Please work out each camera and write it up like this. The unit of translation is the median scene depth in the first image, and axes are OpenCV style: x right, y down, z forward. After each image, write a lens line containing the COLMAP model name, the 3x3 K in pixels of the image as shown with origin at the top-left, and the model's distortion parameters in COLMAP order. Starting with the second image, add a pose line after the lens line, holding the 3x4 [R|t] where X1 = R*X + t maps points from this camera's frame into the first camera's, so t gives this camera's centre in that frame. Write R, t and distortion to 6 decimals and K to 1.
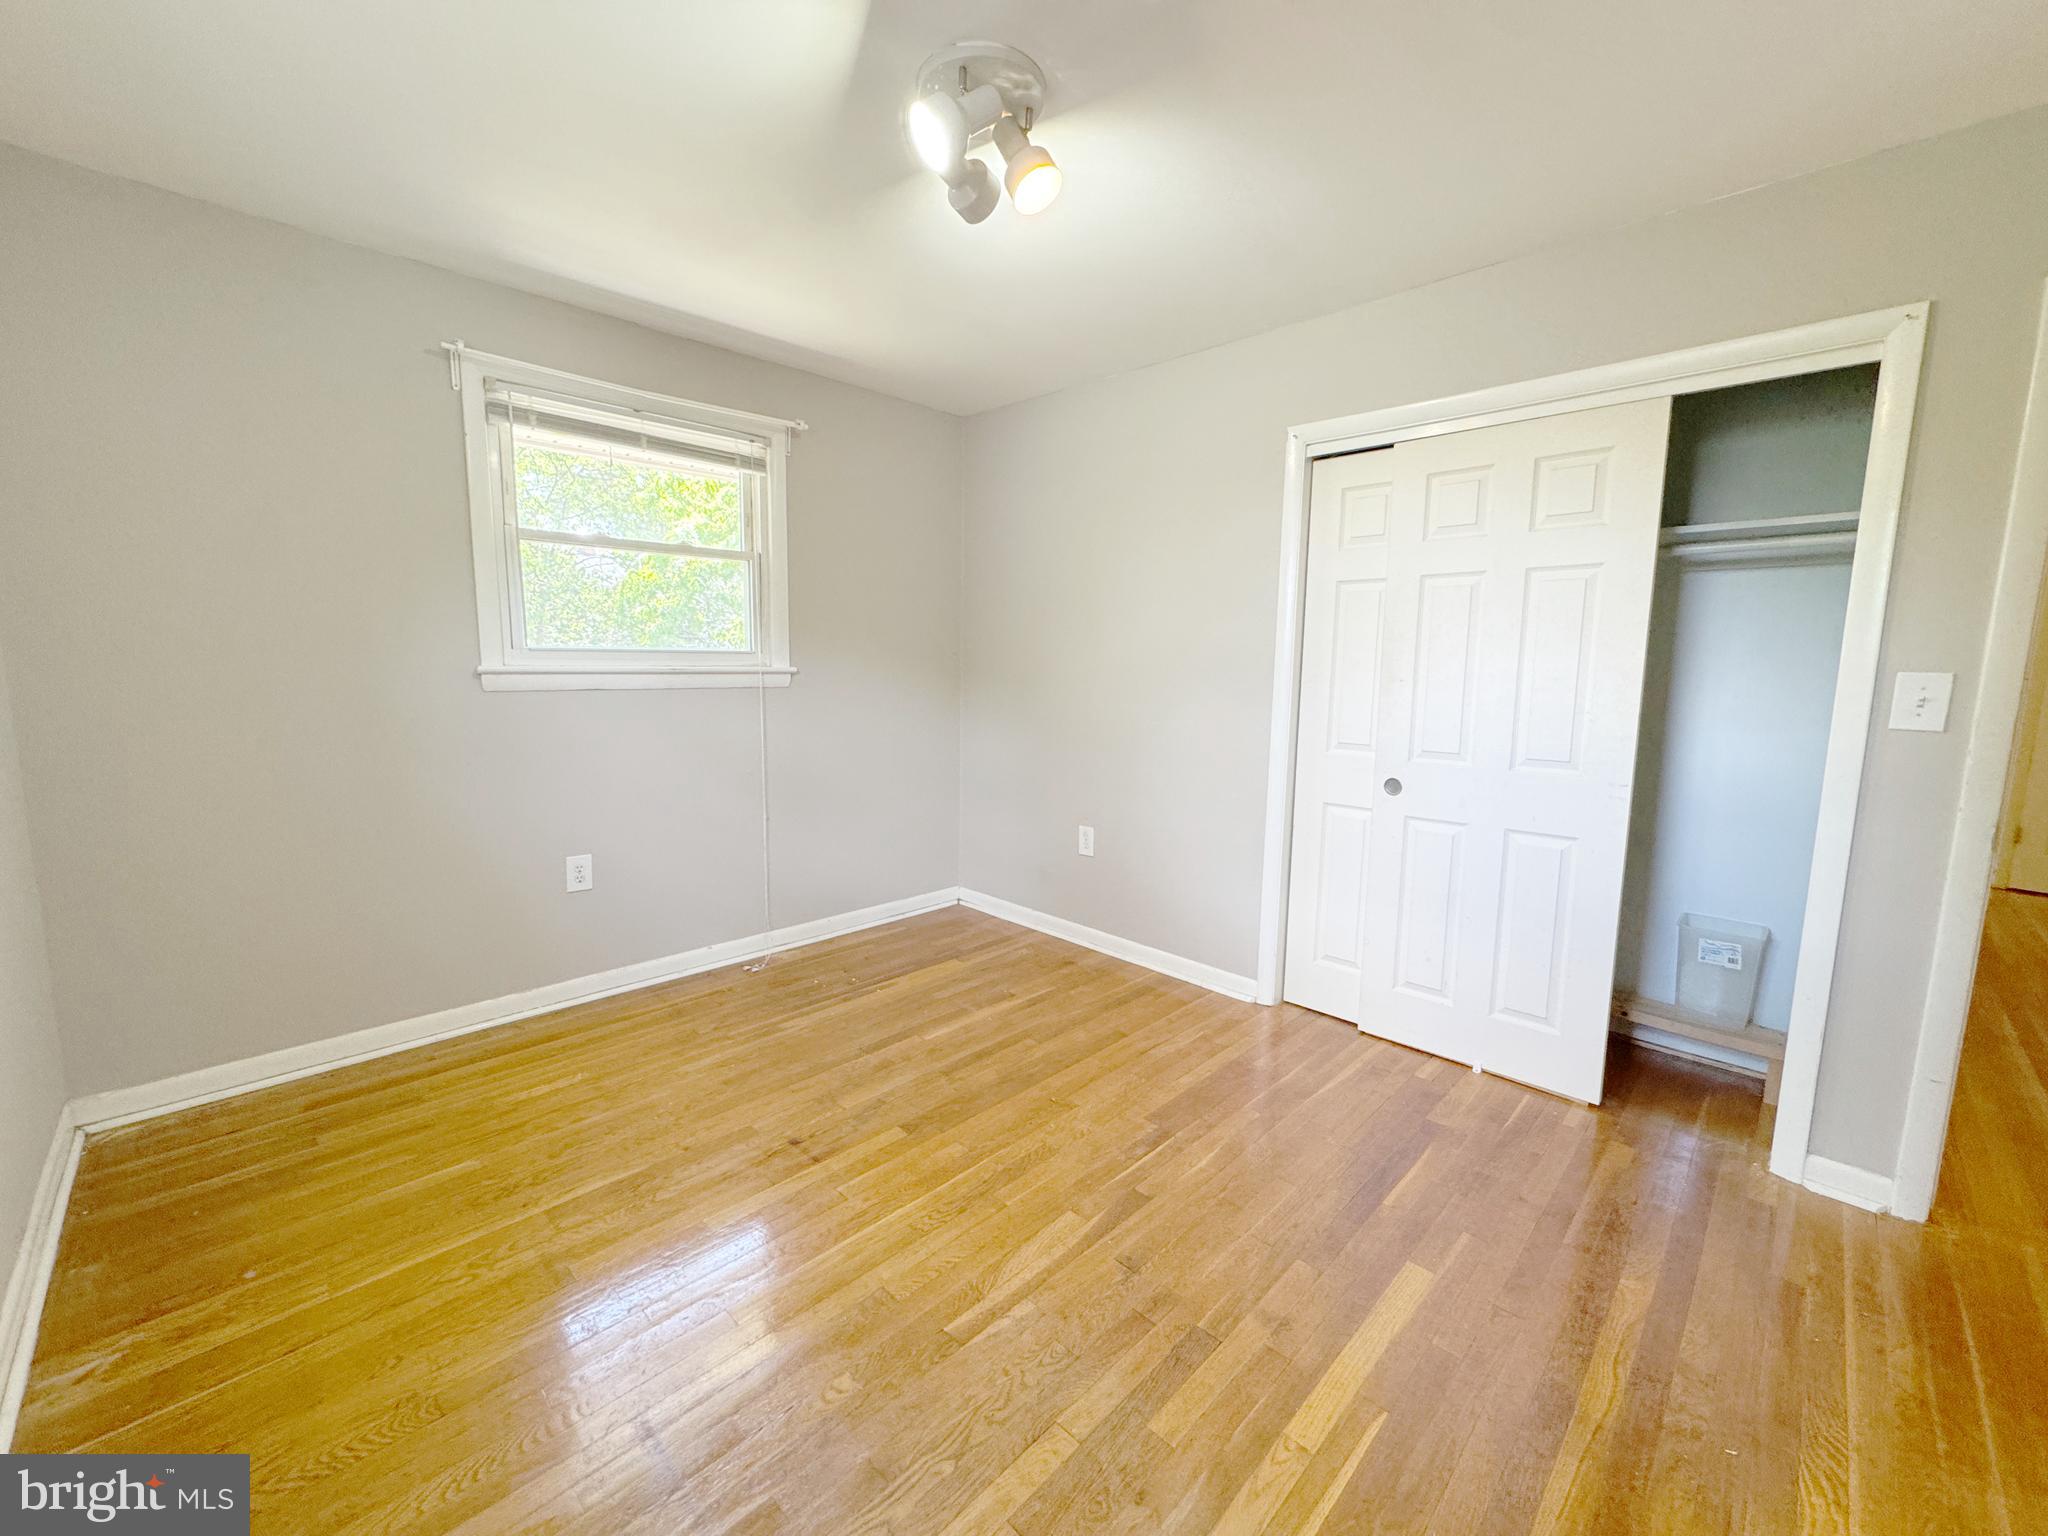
lens RADIAL K [[816.2, 0, 1022.5], [0, 816.2, 764.2], [0, 0, 1]] dist [-0.004167, 0.000605]
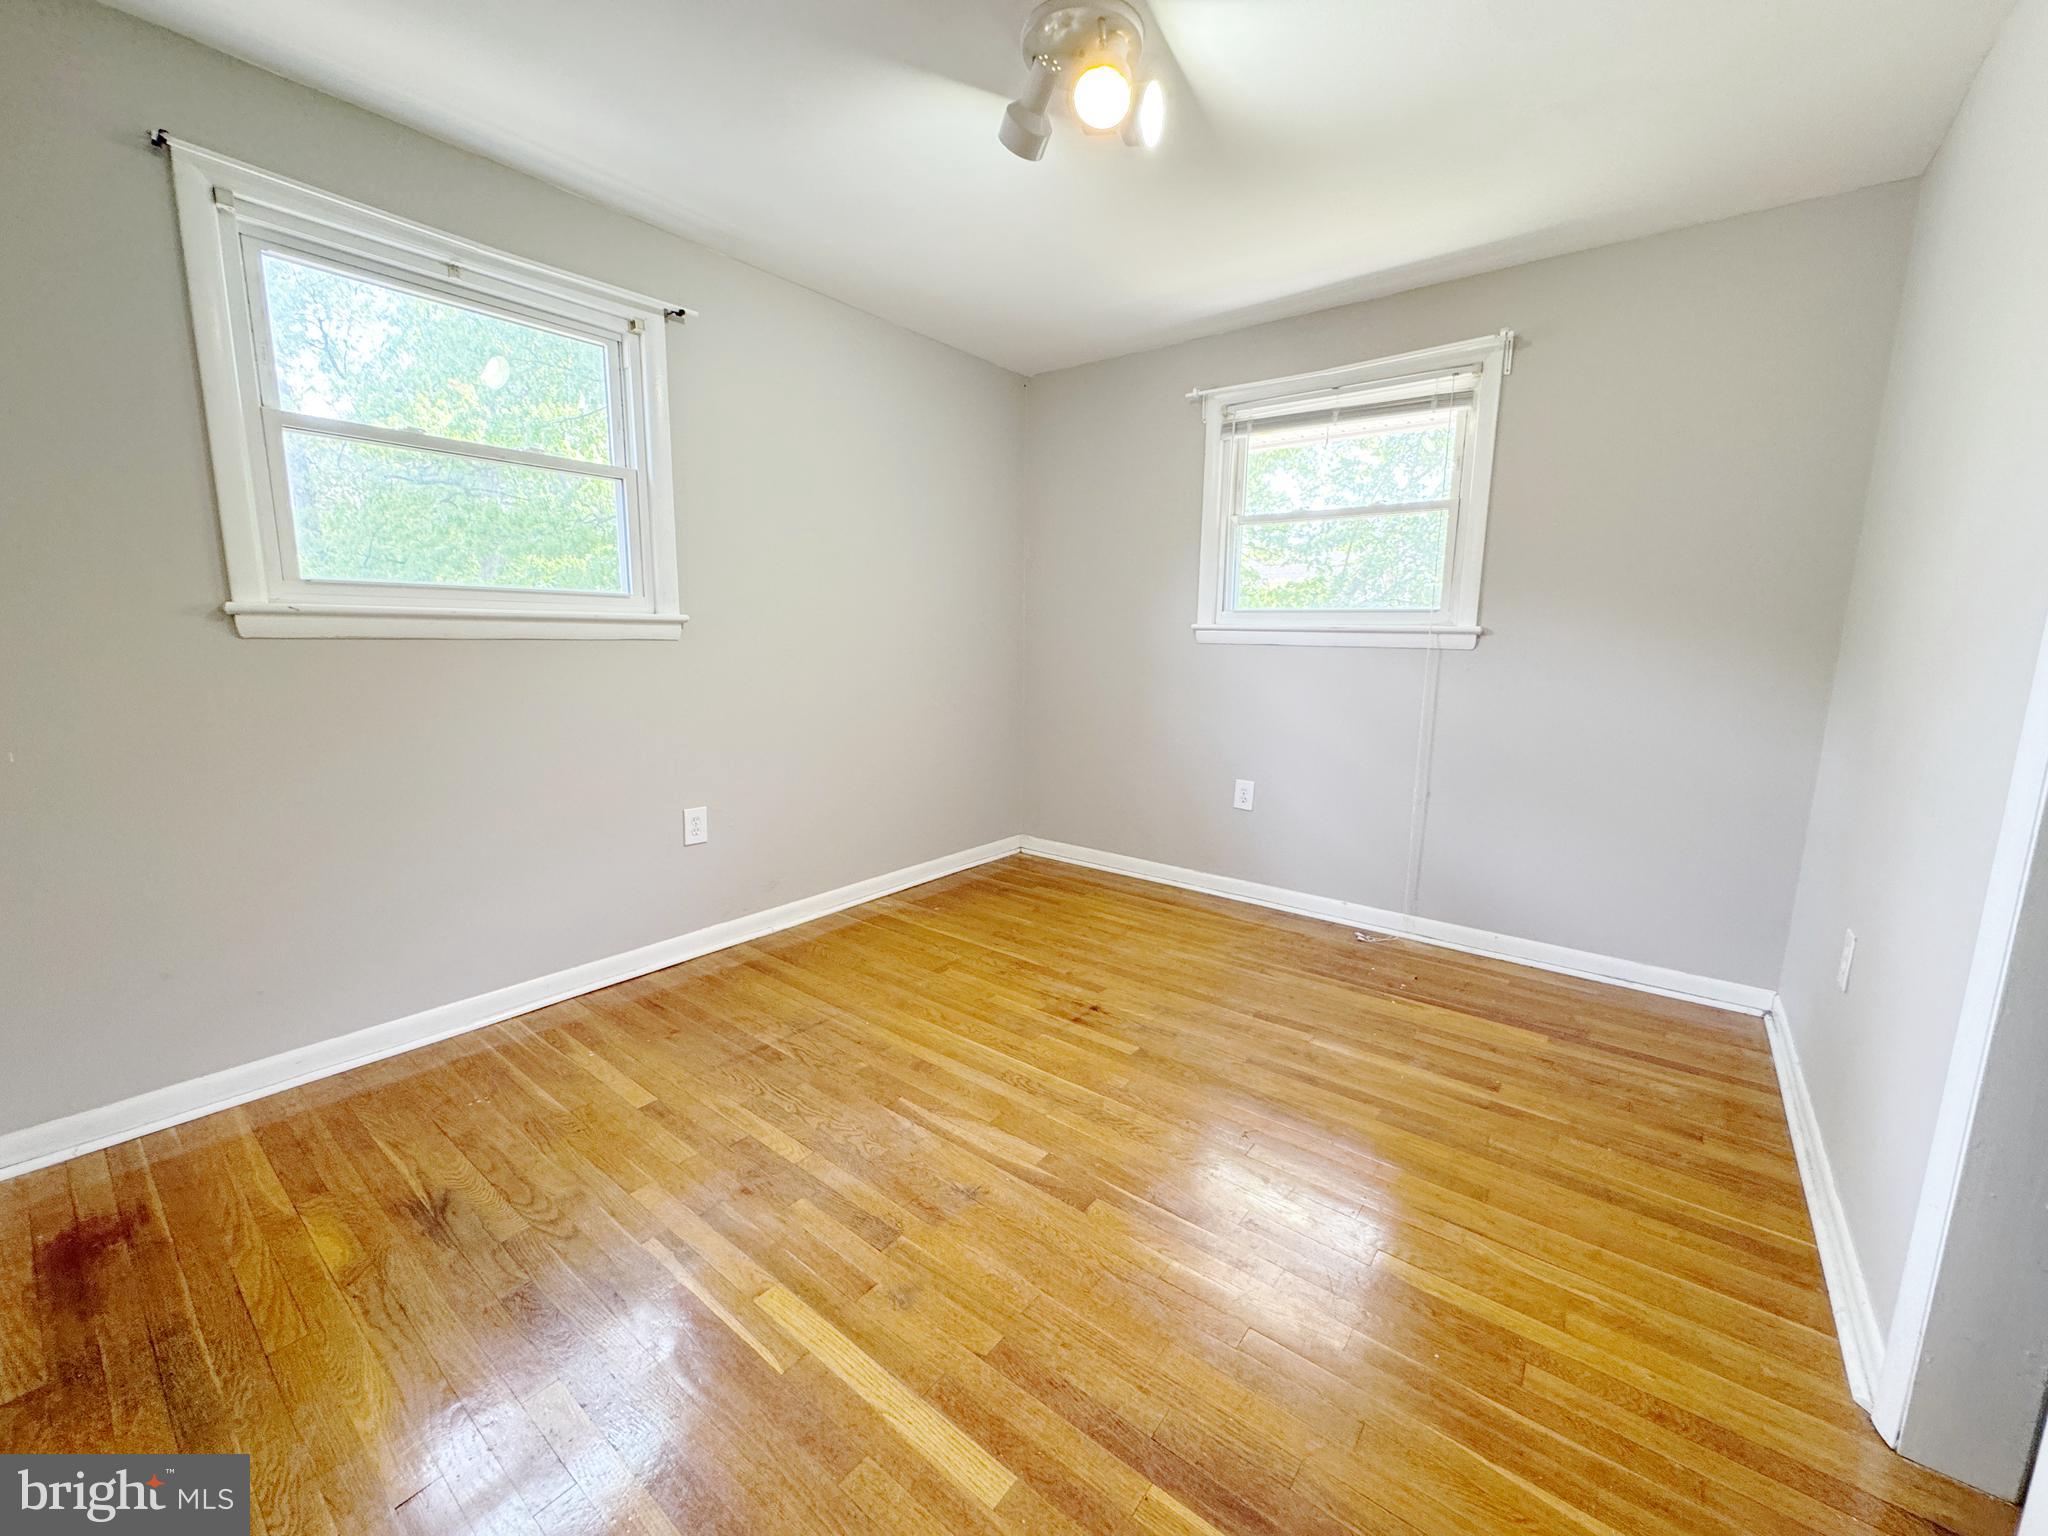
lens RADIAL K [[816.2, 0, 1022.5], [0, 816.2, 764.2], [0, 0, 1]] dist [-0.004167, 0.000605]
pose [[0.114276, 0.146249, -0.982625, 0.646450], [-0.140366, 0.981559, 0.129766, -0.025106], [0.983483, 0.123098, 0.132697, 0.529019]]
